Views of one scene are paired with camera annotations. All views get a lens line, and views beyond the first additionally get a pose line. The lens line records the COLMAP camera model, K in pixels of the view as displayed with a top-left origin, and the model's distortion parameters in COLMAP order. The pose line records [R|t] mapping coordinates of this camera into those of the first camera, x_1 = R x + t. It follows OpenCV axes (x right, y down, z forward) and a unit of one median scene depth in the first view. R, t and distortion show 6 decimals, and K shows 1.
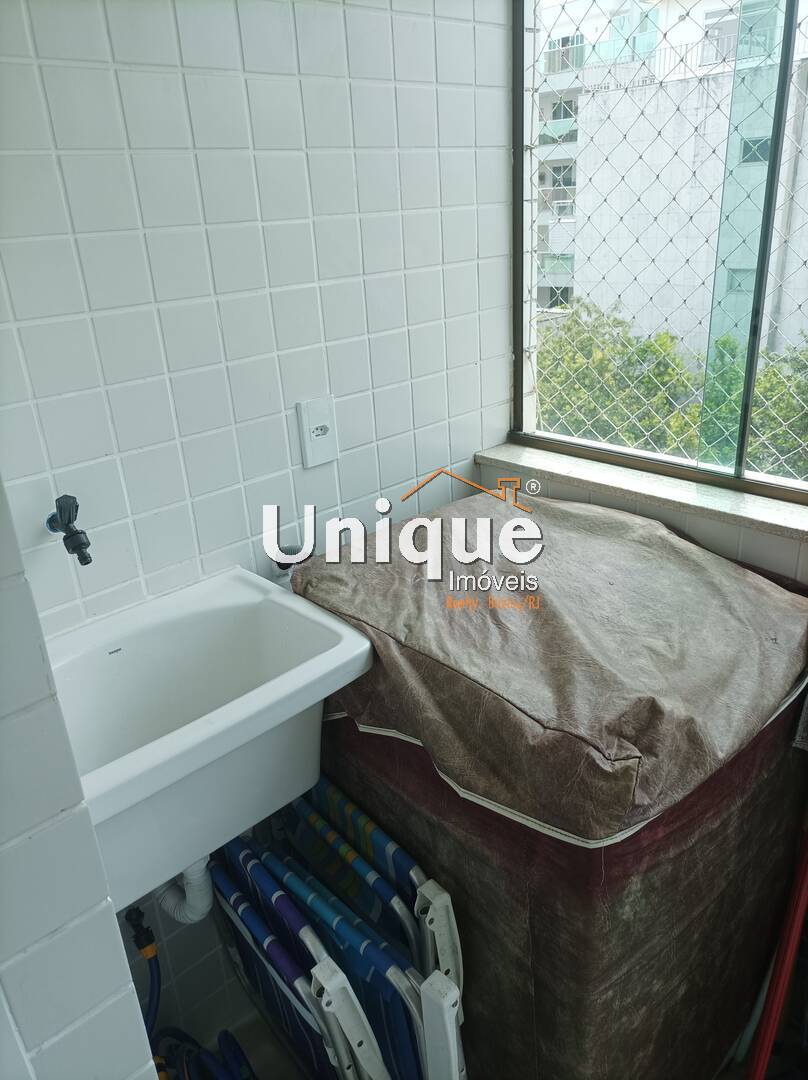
lens RADIAL K [[805.3, 0, 403.6], [0, 805.3, 539.3], [0, 0, 1]] dist [0.029858, -0.023931]
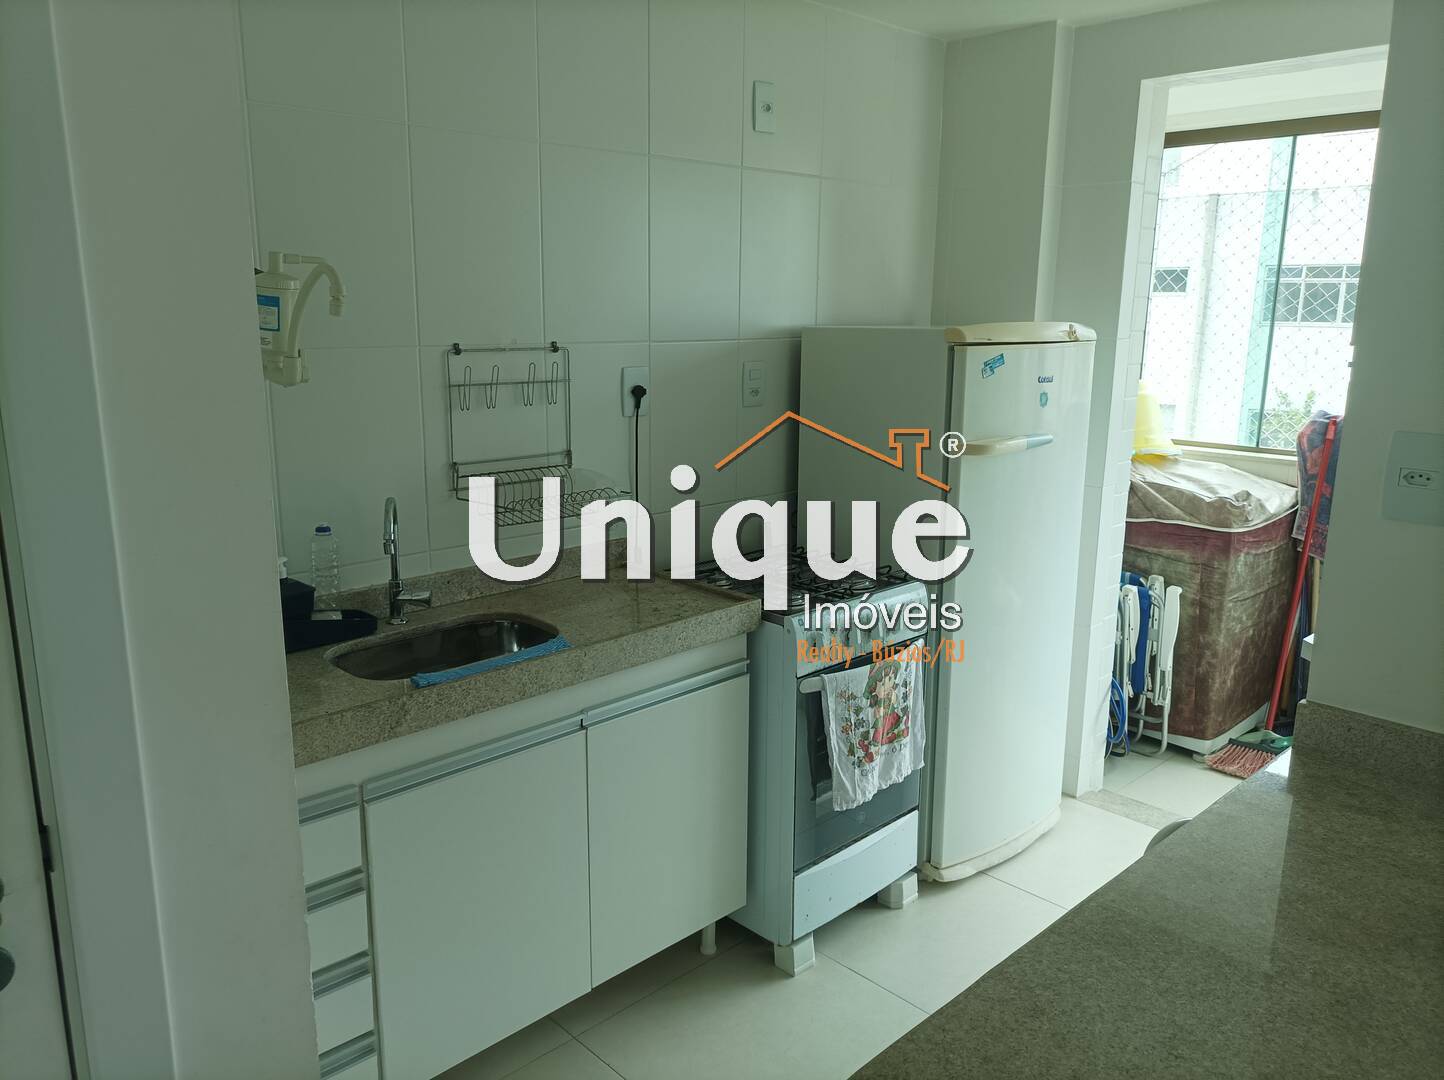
lens RADIAL K [[1076.7, 0, 718.4], [0, 1076.7, 543.9], [0, 0, 1]] dist [0.029858, -0.023931]
pose [[0.996980, 0.067087, 0.039129, -1.655320], [-0.058157, 0.978803, -0.196372, 1.204958], [-0.051474, 0.193504, 0.979748, -2.568602]]
